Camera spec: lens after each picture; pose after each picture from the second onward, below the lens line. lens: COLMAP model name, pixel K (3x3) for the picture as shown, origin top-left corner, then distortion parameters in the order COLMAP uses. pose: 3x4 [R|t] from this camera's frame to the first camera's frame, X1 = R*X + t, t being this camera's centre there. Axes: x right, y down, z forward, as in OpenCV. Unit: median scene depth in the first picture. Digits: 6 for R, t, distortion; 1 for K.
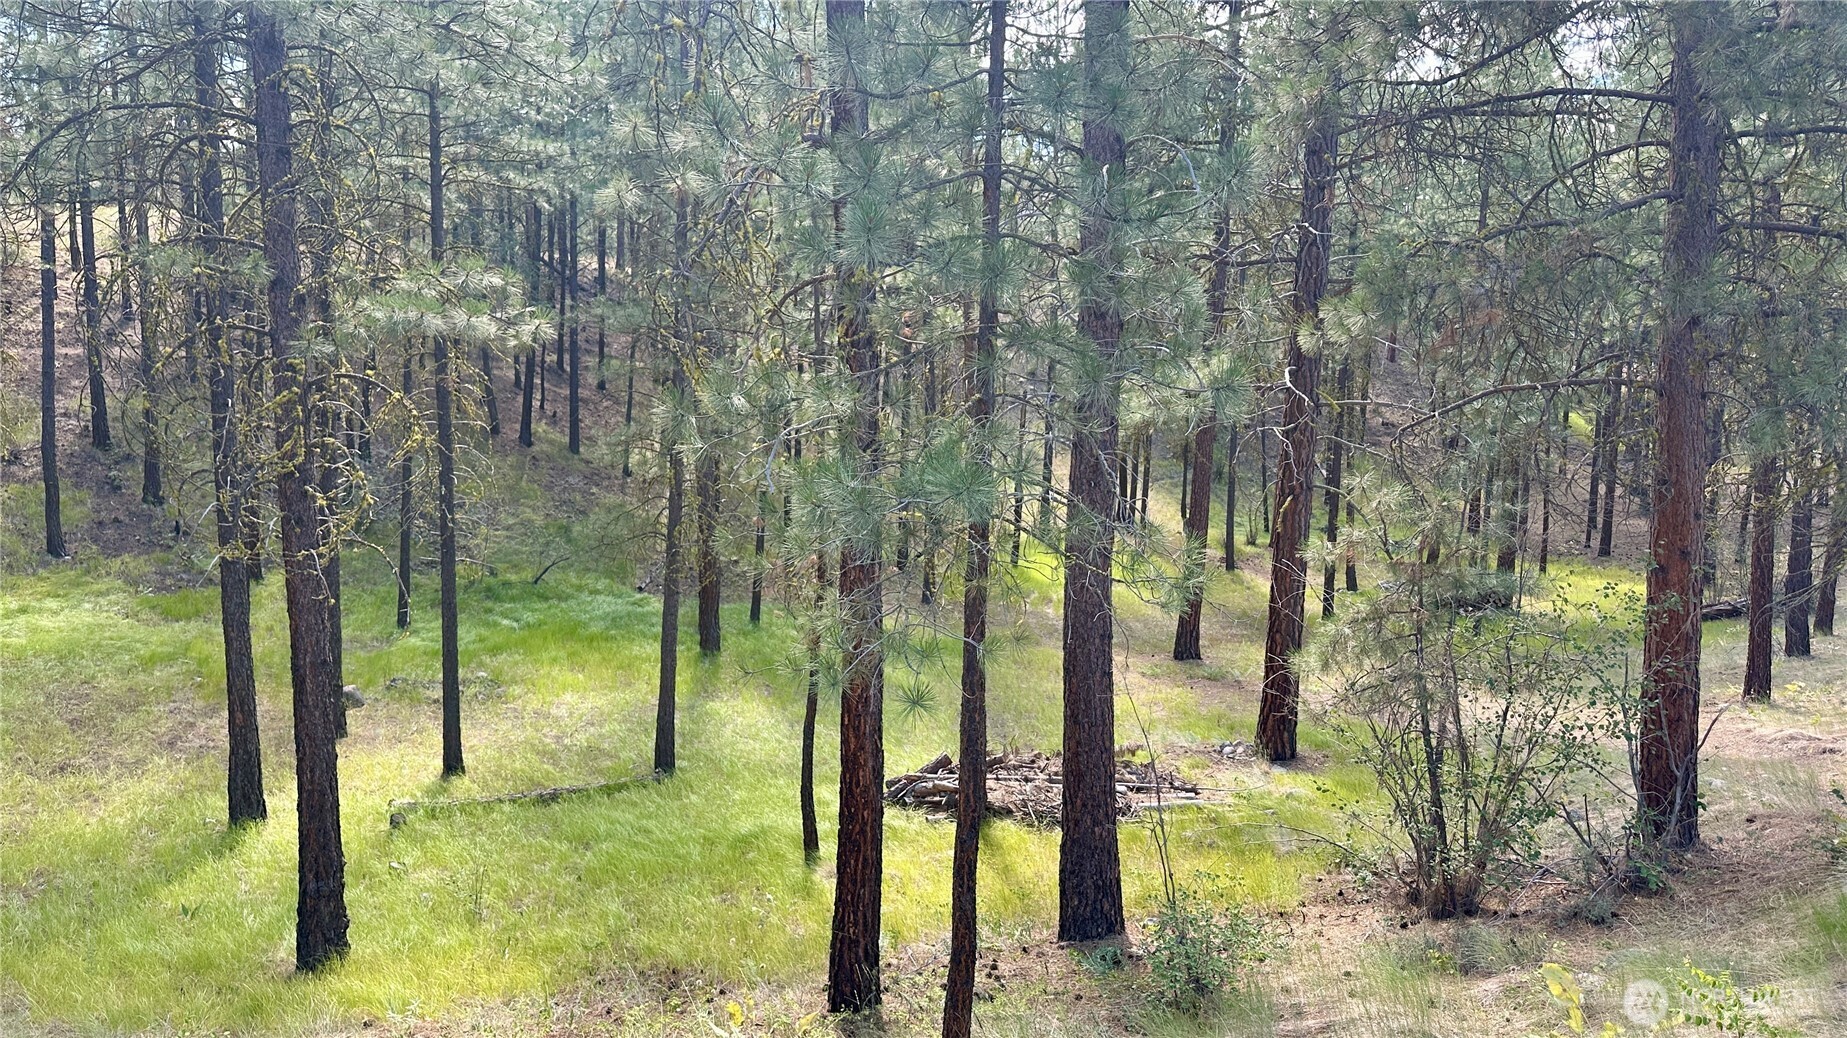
lens RADIAL K [[1315.6, 0, 921.3], [0, 1315.6, 499.4], [0, 0, 1]] dist [0.100521, -0.108423]
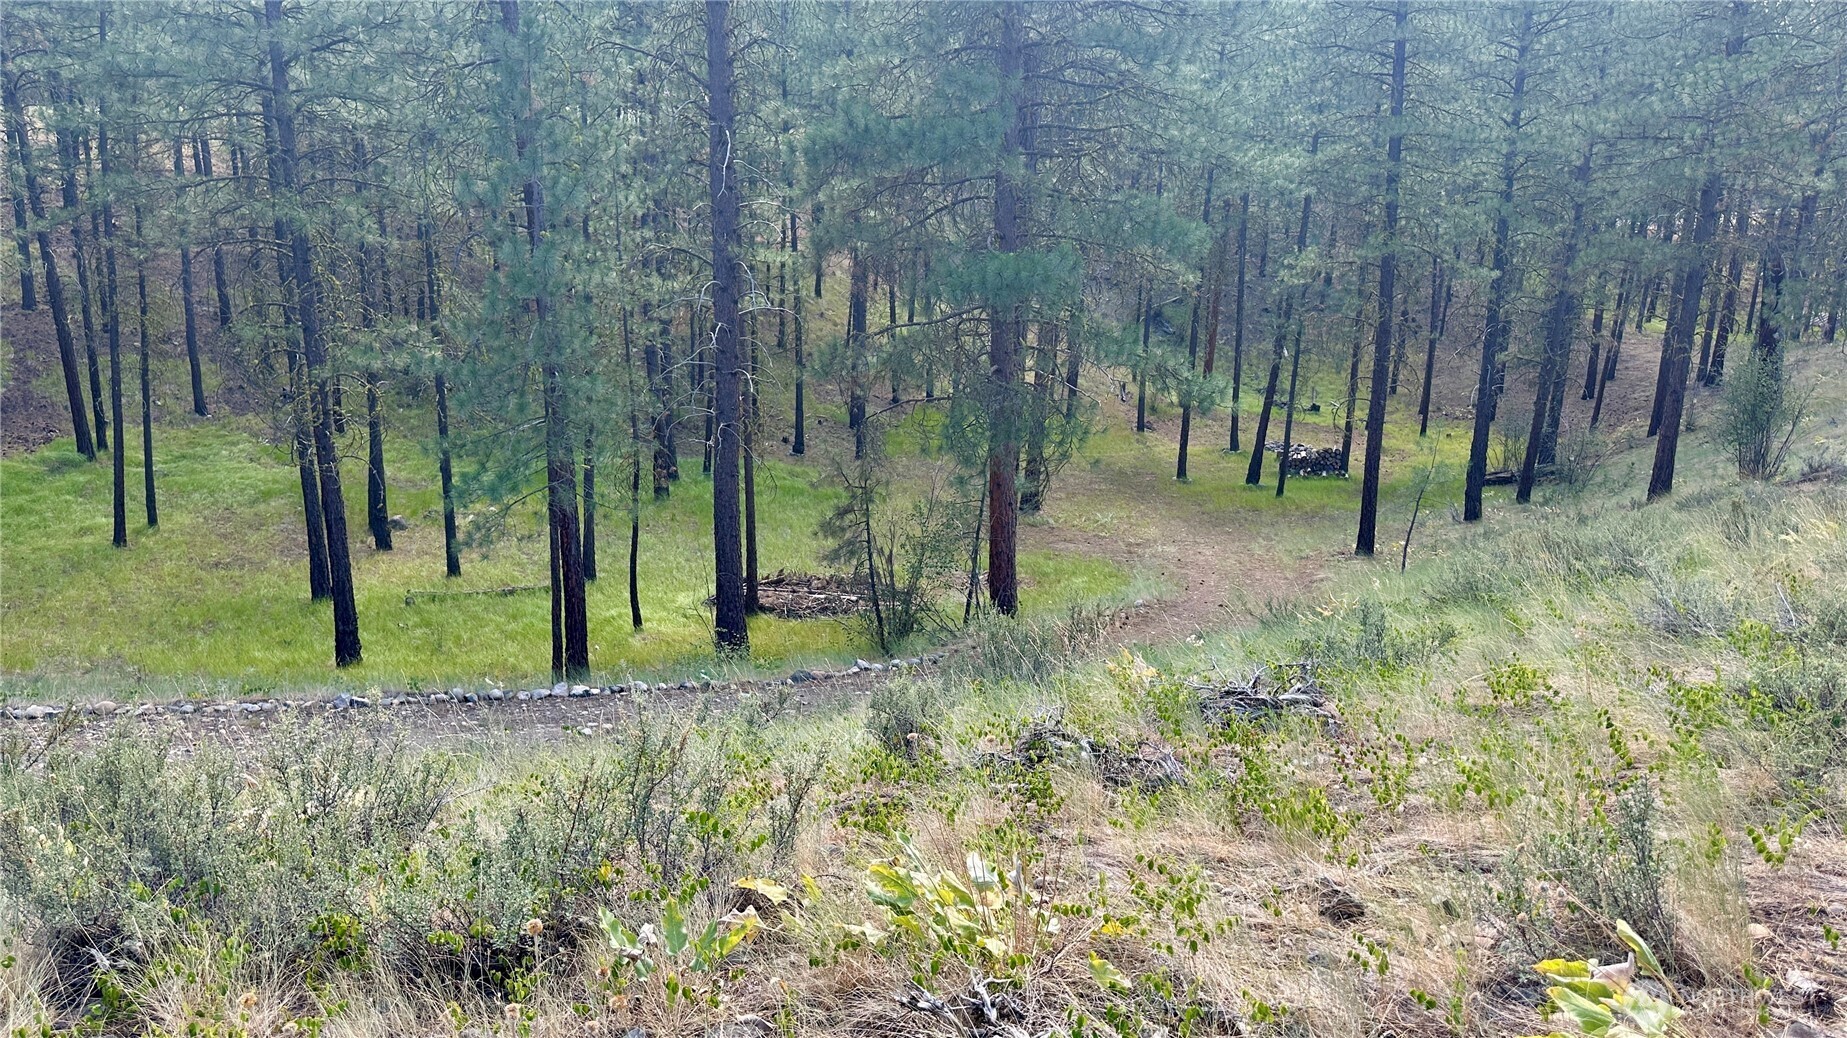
lens RADIAL K [[1315.6, 0, 909.5], [0, 1315.6, 509.7], [0, 0, 1]] dist [0.100521, -0.108423]
pose [[0.996424, 0.026094, -0.080364, 0.222299], [-0.014343, 0.989550, 0.143473, -0.075495], [0.083268, -0.141808, 0.986386, -0.355067]]
